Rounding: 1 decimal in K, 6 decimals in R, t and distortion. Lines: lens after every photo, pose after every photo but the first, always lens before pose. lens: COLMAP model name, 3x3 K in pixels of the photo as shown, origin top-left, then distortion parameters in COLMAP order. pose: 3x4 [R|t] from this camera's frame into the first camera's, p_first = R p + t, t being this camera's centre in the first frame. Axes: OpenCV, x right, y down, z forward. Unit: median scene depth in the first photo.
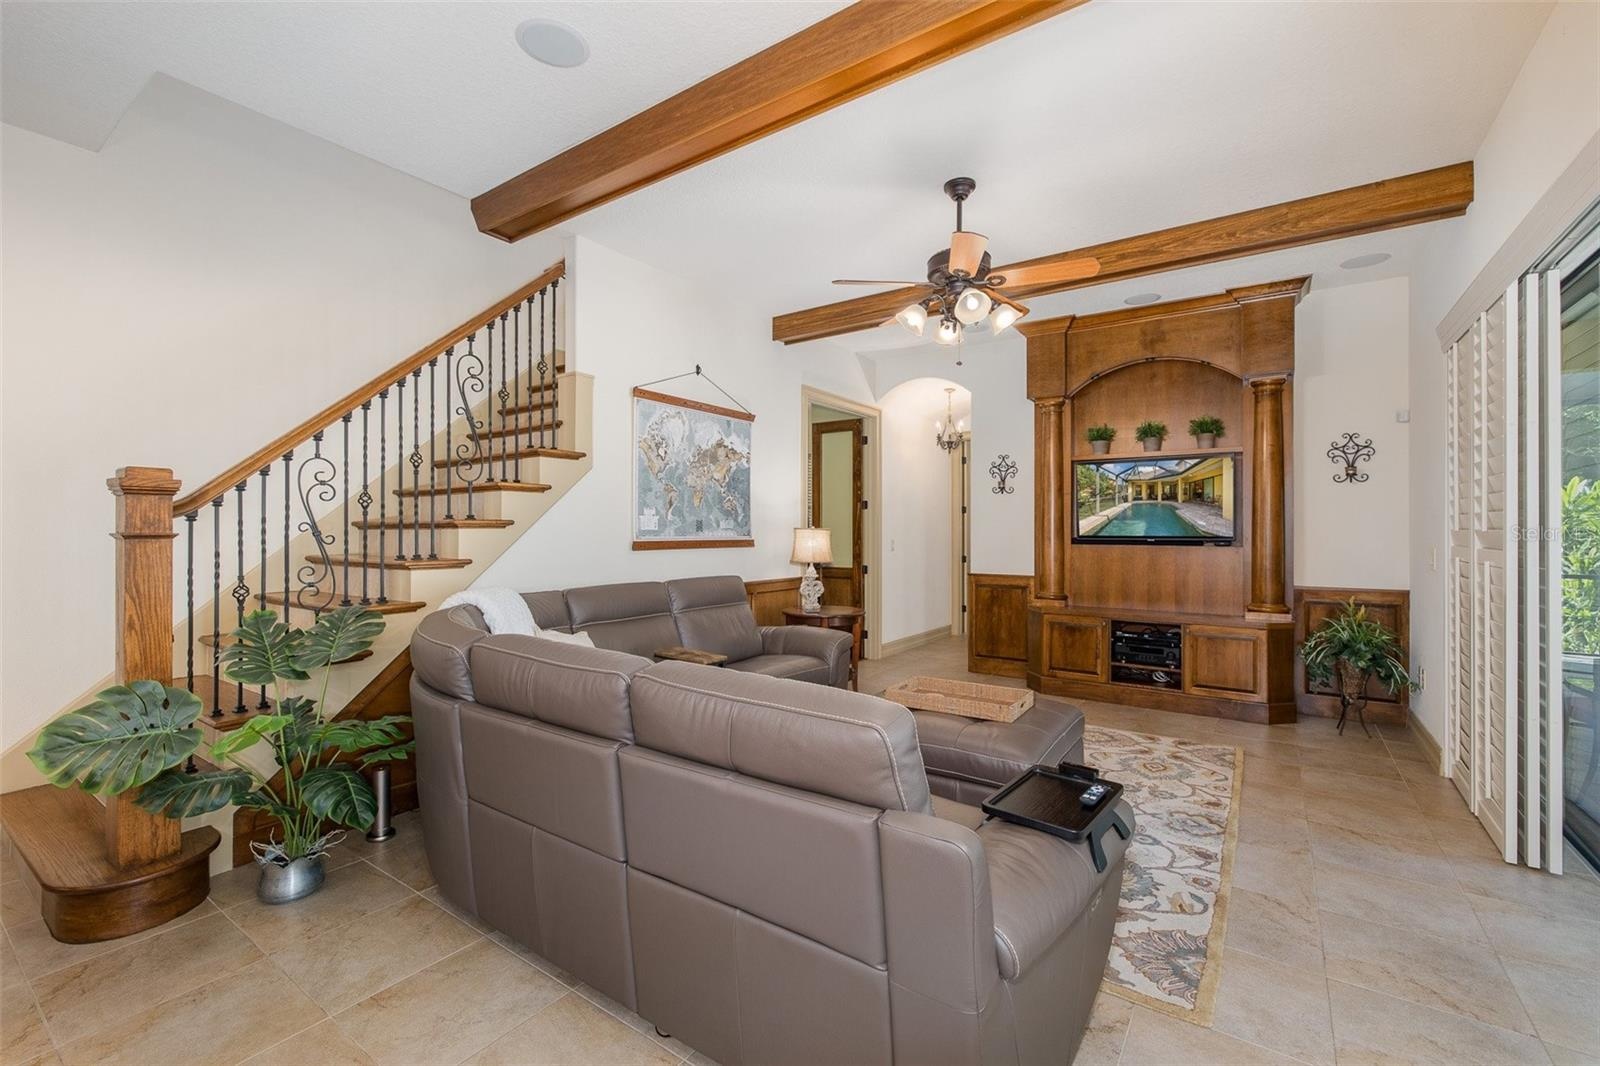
lens RADIAL K [[671.7, 0, 797.8], [0, 671.7, 529.3], [0, 0, 1]] dist [-0.000576, -0.000016]
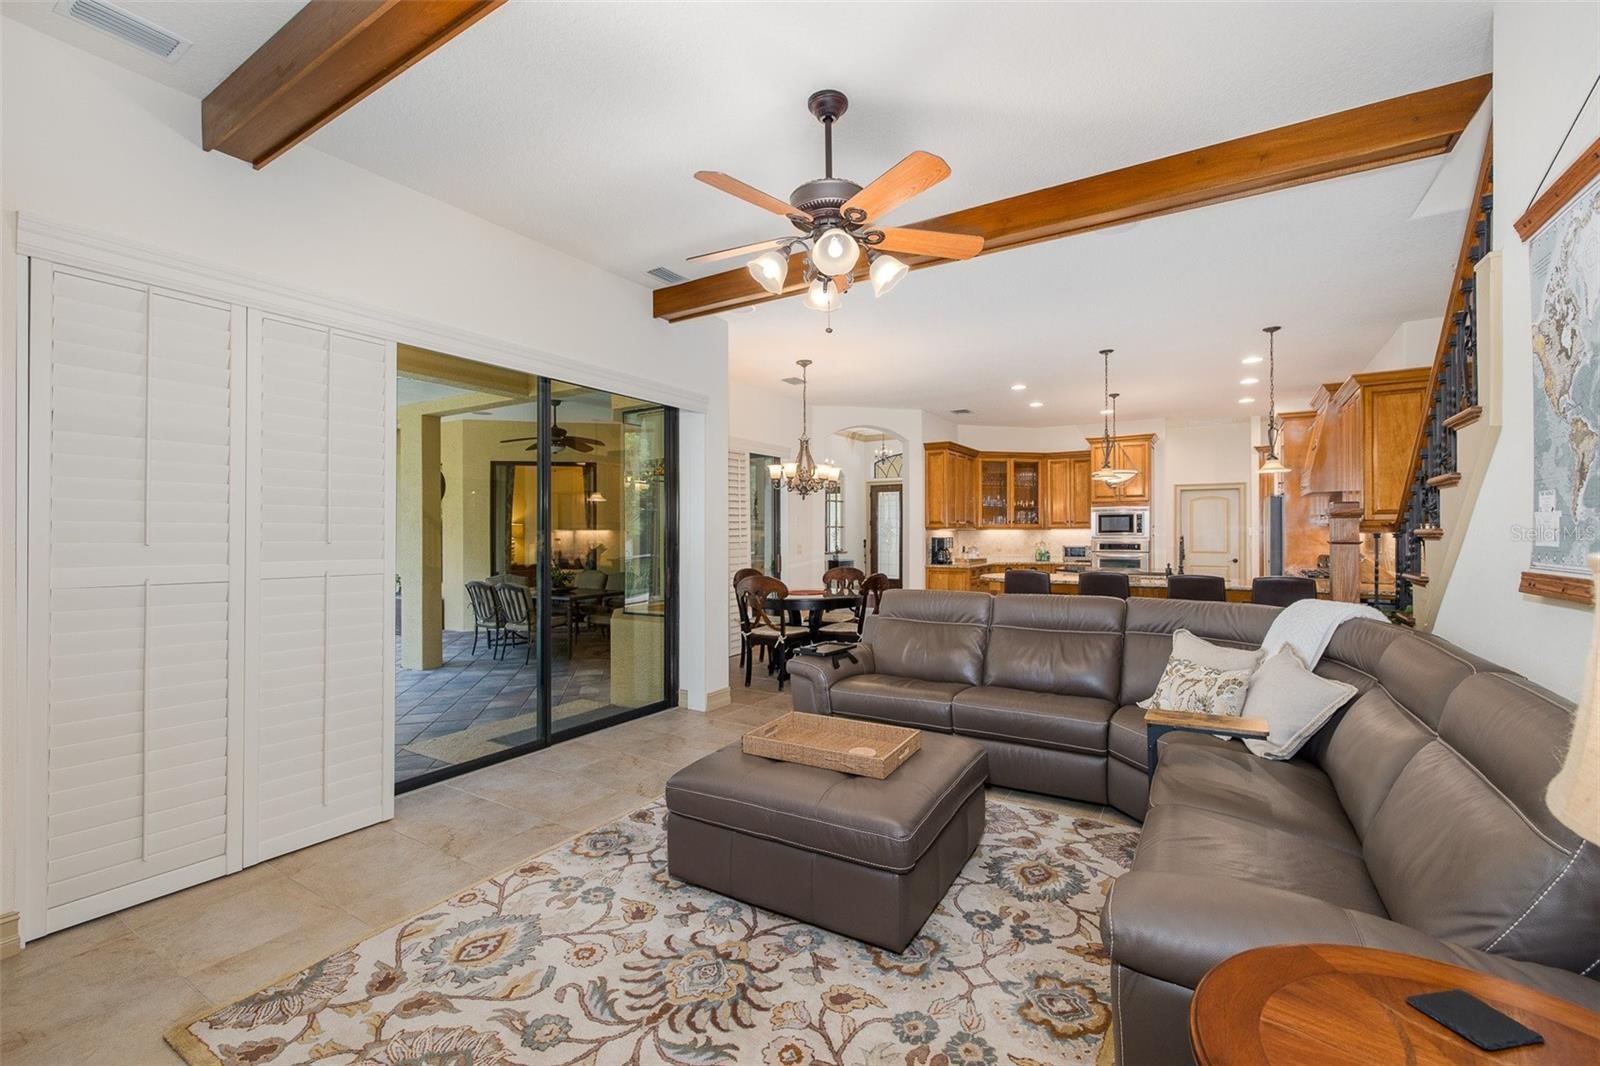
lens RADIAL K [[671.7, 0, 801.0], [0, 671.7, 531.6], [0, 0, 1]] dist [-0.000576, -0.000016]
pose [[-0.998048, 0.000586, -0.062454, 0.289363], [0.000991, 0.999979, -0.006446, -0.006320], [0.062449, -0.006496, -0.998027, 1.609942]]
